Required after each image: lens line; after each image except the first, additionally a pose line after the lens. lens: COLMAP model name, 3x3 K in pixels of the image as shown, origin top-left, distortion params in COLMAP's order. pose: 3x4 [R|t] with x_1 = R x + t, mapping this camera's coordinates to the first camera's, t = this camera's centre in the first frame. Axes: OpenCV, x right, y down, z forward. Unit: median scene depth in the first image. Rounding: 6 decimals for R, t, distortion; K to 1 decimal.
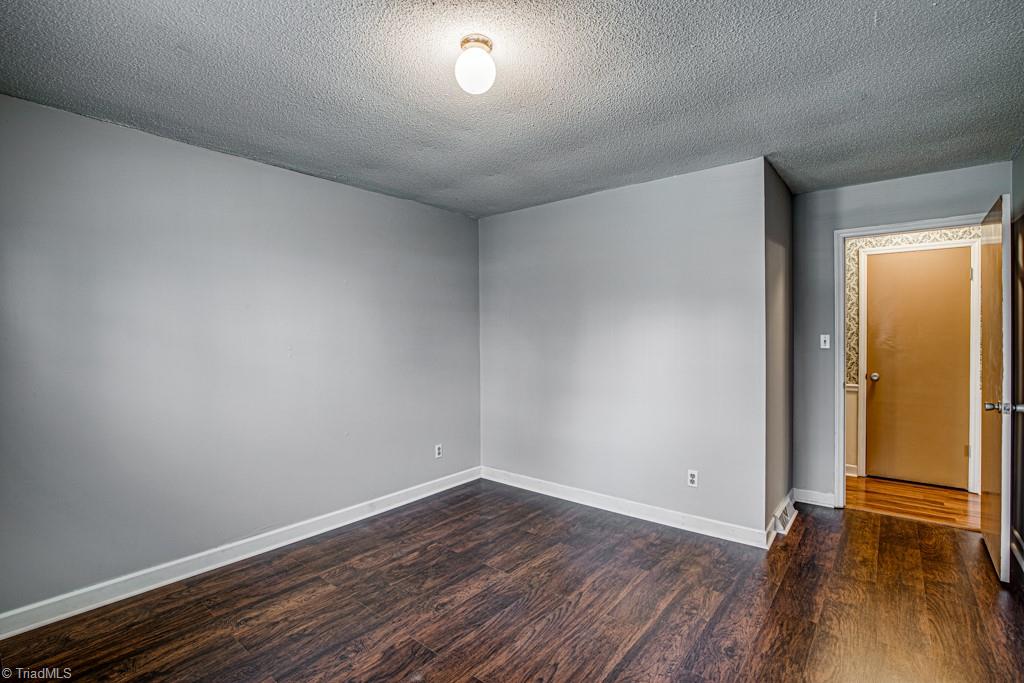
lens RADIAL K [[468.2, 0, 517.1], [0, 468.2, 338.8], [0, 0, 1]] dist [-0.043014, 0.011285]
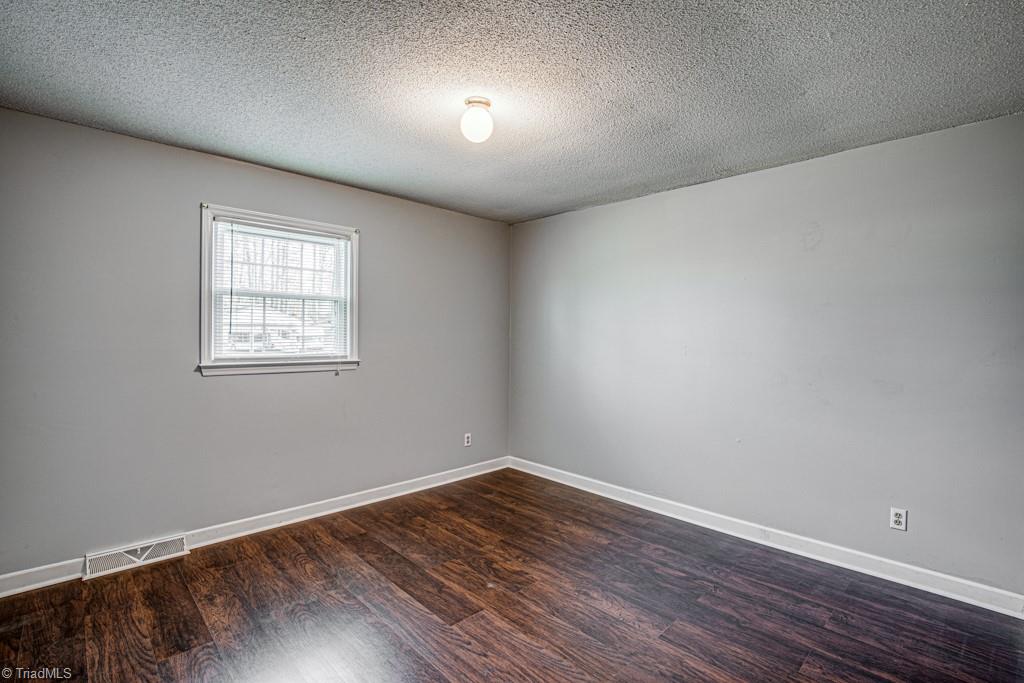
lens RADIAL K [[468.2, 0, 517.1], [0, 468.2, 338.8], [0, 0, 1]] dist [-0.043014, 0.011285]
pose [[-0.110232, 0.017366, -0.993754, 0.817441], [-0.015223, 0.999701, 0.019159, -0.016446], [0.993789, 0.017240, -0.109935, 0.879030]]
